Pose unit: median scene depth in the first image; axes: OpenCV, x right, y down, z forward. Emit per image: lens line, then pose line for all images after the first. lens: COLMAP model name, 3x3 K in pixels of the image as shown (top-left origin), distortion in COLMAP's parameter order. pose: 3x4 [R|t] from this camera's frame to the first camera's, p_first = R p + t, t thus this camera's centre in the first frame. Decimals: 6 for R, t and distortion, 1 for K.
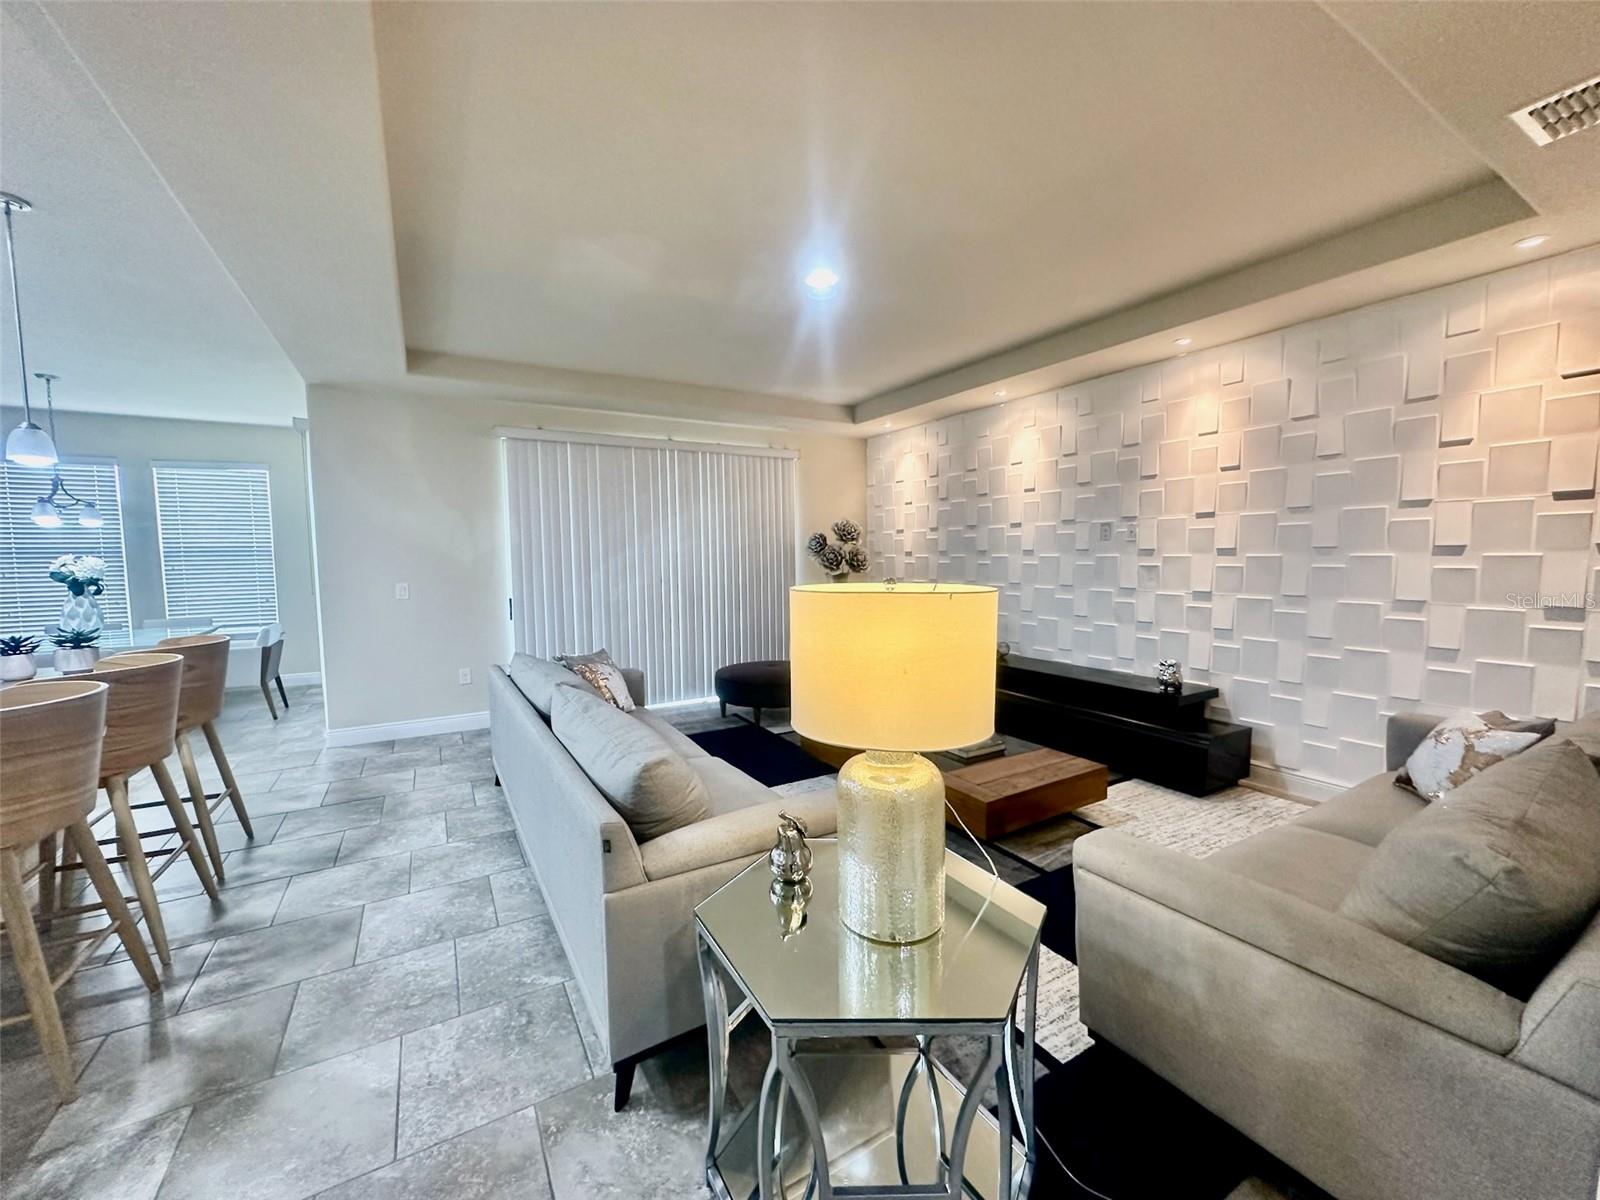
lens RADIAL K [[636.3, 0, 797.0], [0, 636.3, 600.9], [0, 0, 1]] dist [-0.002732, 0.000234]
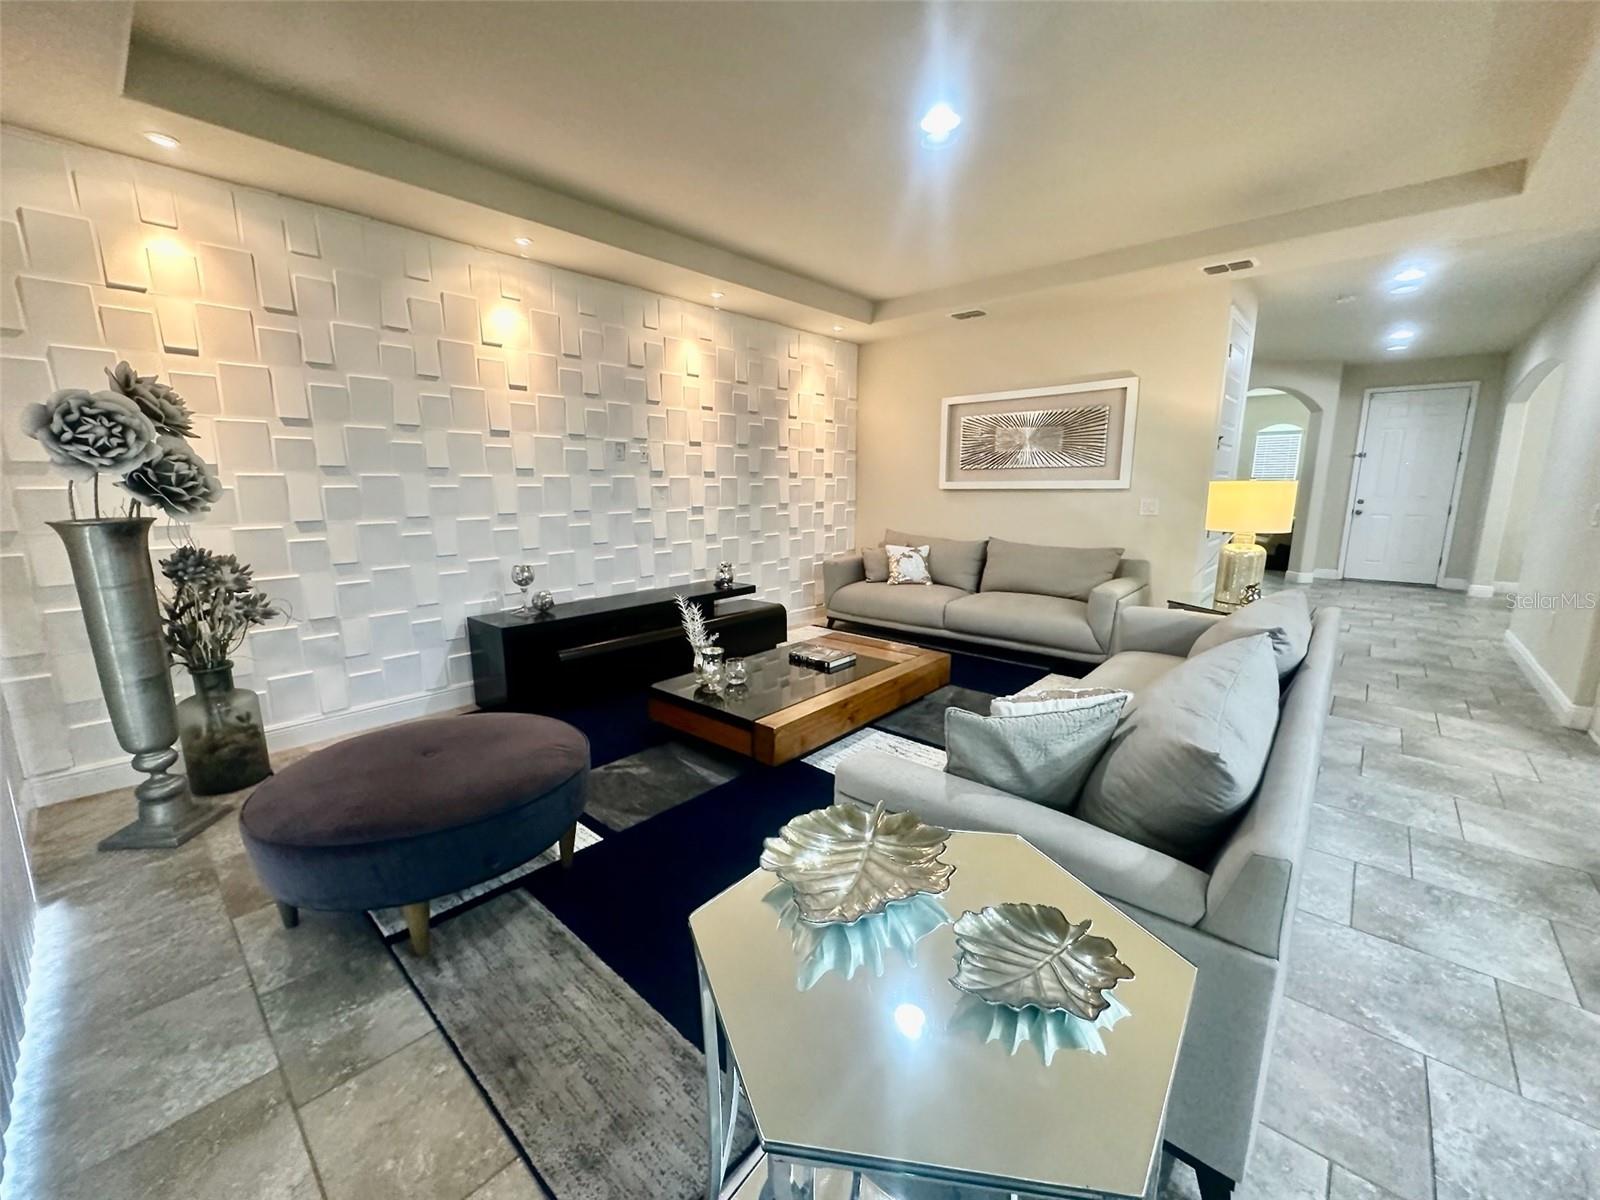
lens RADIAL K [[636.3, 0, 797.3], [0, 636.3, 601.0], [0, 0, 1]] dist [-0.002732, 0.000234]
pose [[-0.300636, -0.168530, 0.938731, -0.615943], [0.072525, 0.977374, 0.198695, -0.067587], [-0.950977, 0.127817, -0.281611, 1.189912]]
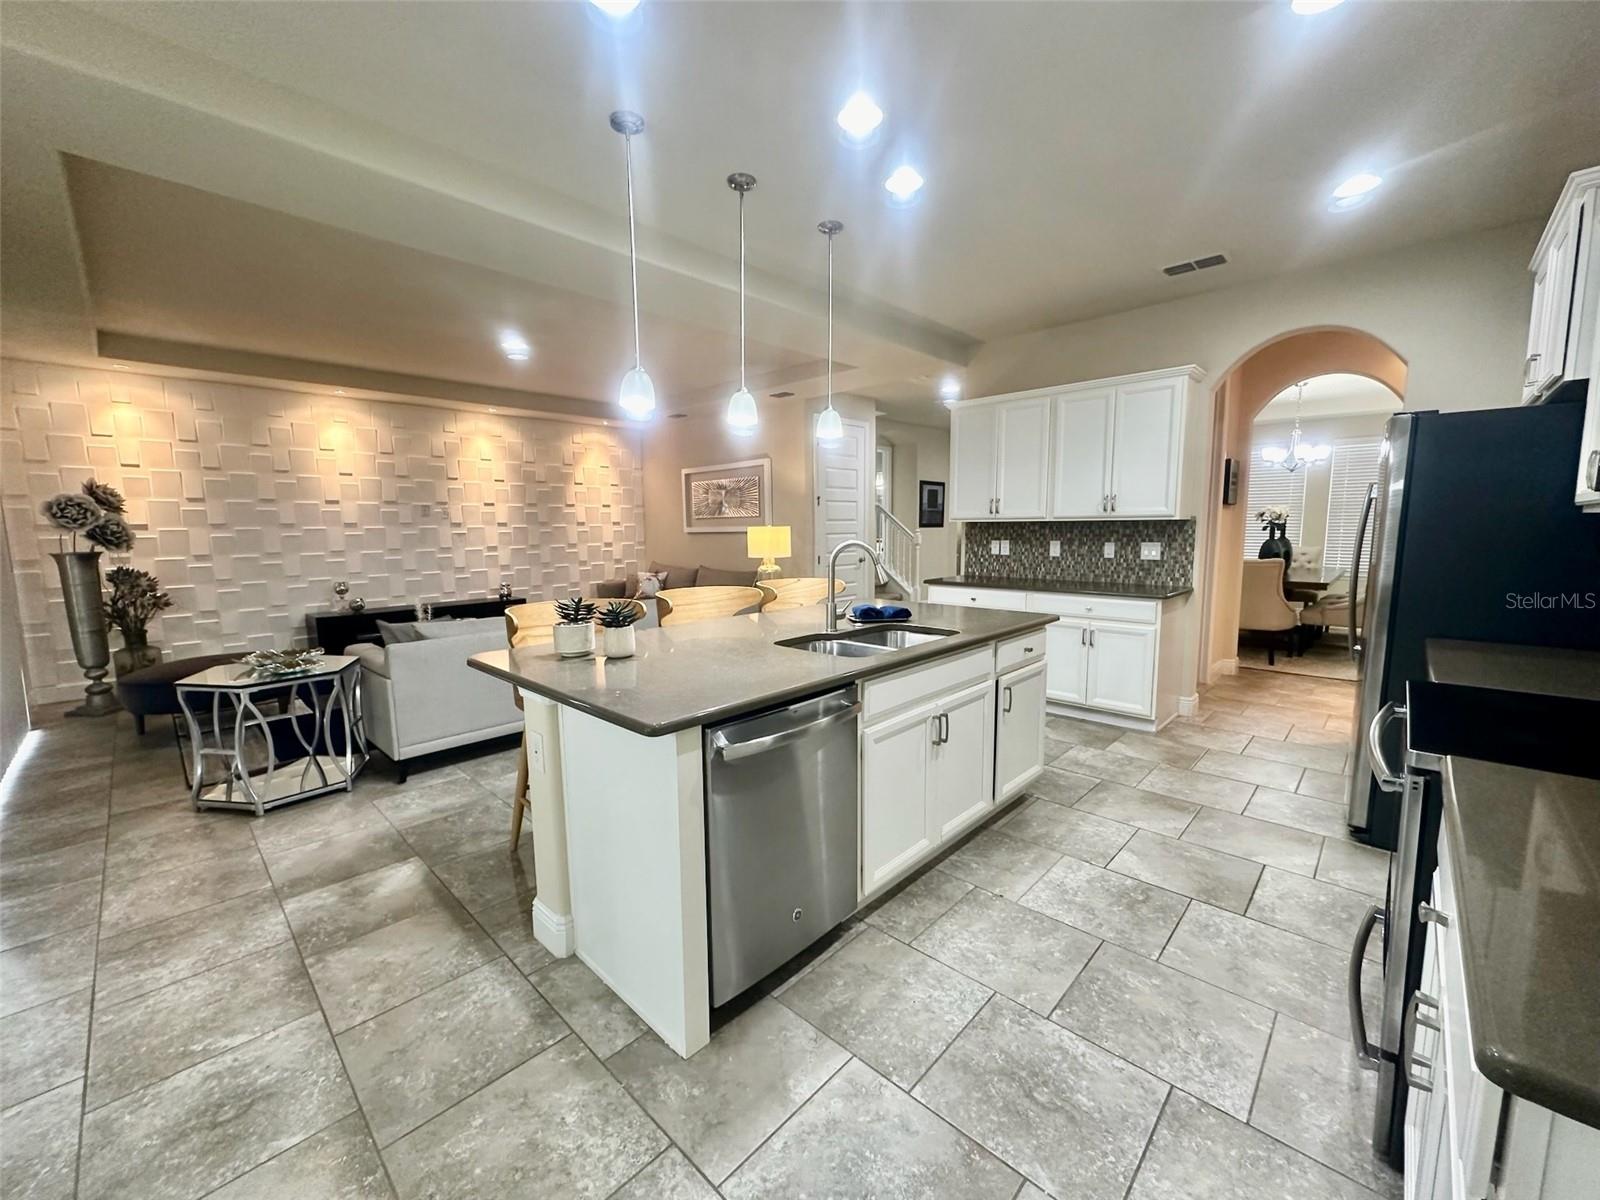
lens RADIAL K [[636.3, 0, 799.4], [0, 636.3, 602.3], [0, 0, 1]] dist [-0.002732, 0.000234]
pose [[-0.273675, -0.106553, 0.955902, -1.378432], [0.082483, 0.987583, 0.133699, -0.027440], [-0.958279, 0.115436, -0.261488, 0.650348]]
